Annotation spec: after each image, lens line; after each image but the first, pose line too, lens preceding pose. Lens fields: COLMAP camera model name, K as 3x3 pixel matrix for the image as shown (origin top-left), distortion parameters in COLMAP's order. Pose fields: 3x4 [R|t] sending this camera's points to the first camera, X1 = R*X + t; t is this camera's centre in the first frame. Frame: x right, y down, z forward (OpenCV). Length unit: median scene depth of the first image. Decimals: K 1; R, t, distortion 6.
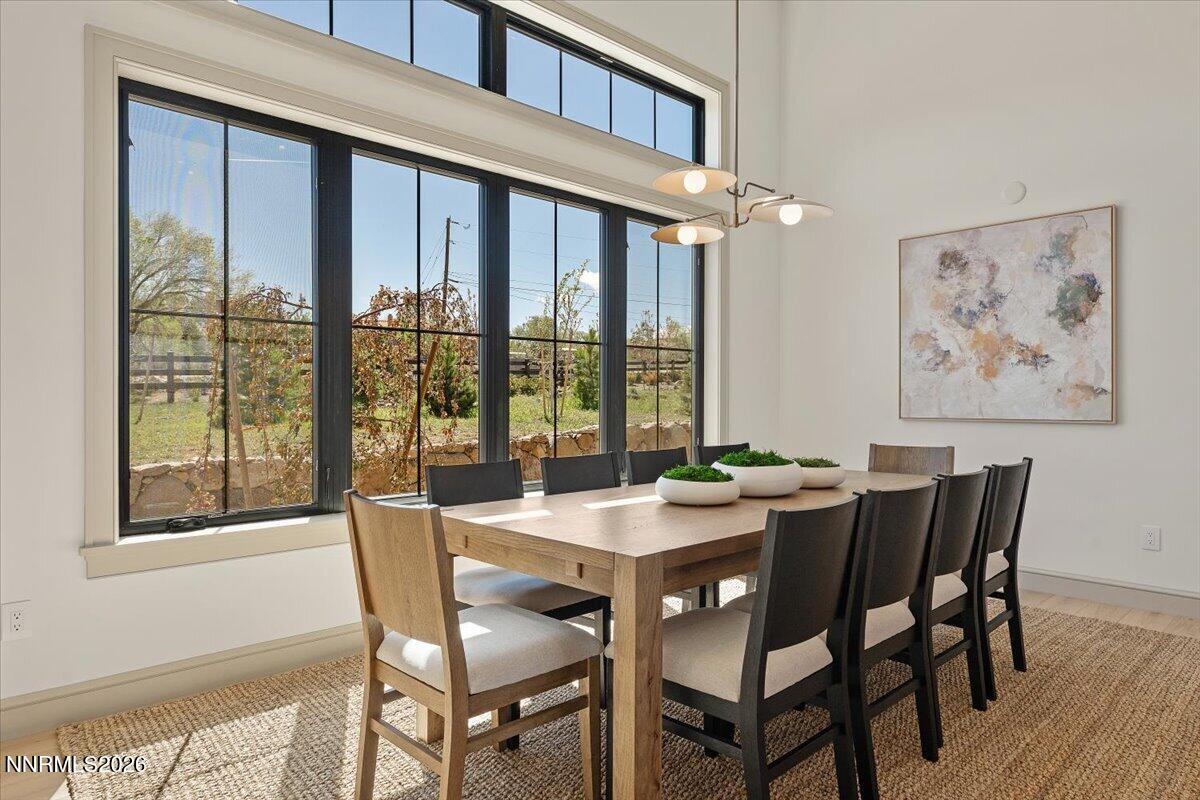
lens RADIAL K [[735.5, 0, 600.0], [0, 735.5, 400.0], [0, 0, 1]] dist [0.003245, -0.000121]
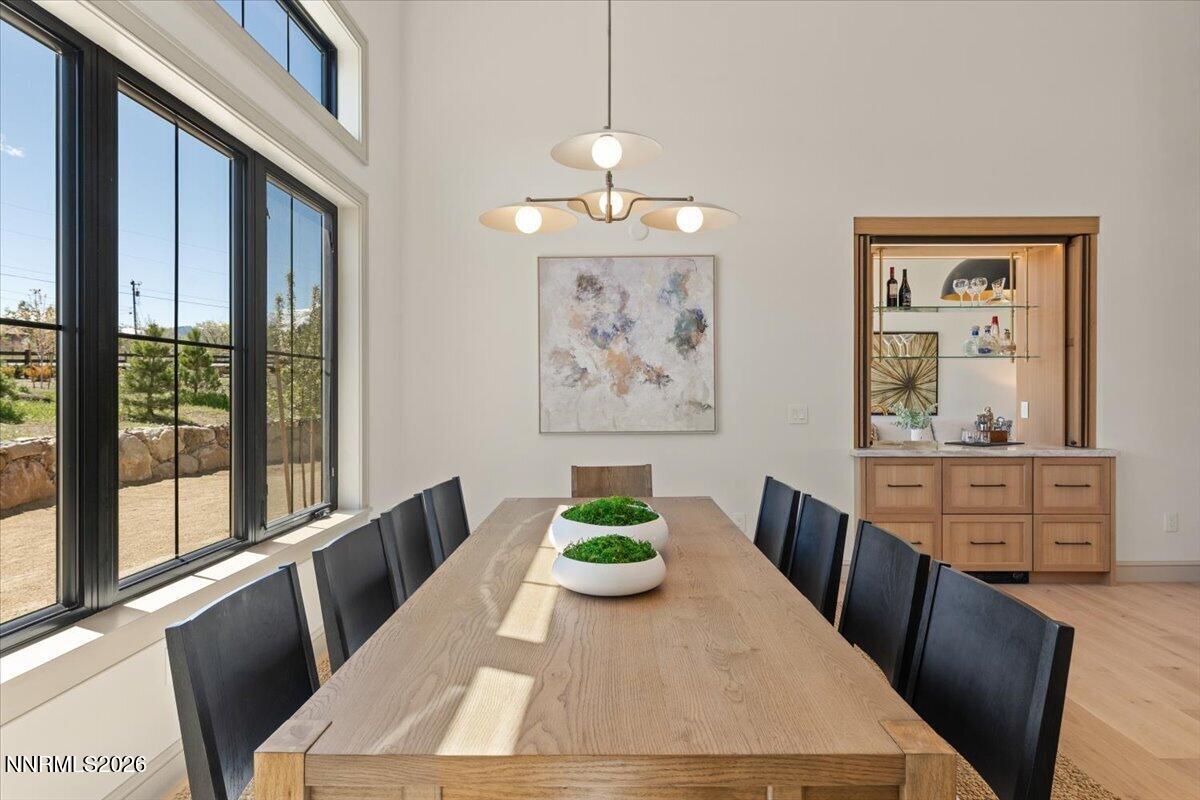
lens RADIAL K [[671.0, 0, 602.9], [0, 671.0, 392.0], [0, 0, 1]] dist [-0.001992, -0.000791]
pose [[0.699960, -0.003600, 0.714173, -0.214294], [0.006156, 0.999981, -0.000993, -0.033660], [-0.714155, 0.005092, 0.699969, 0.323048]]
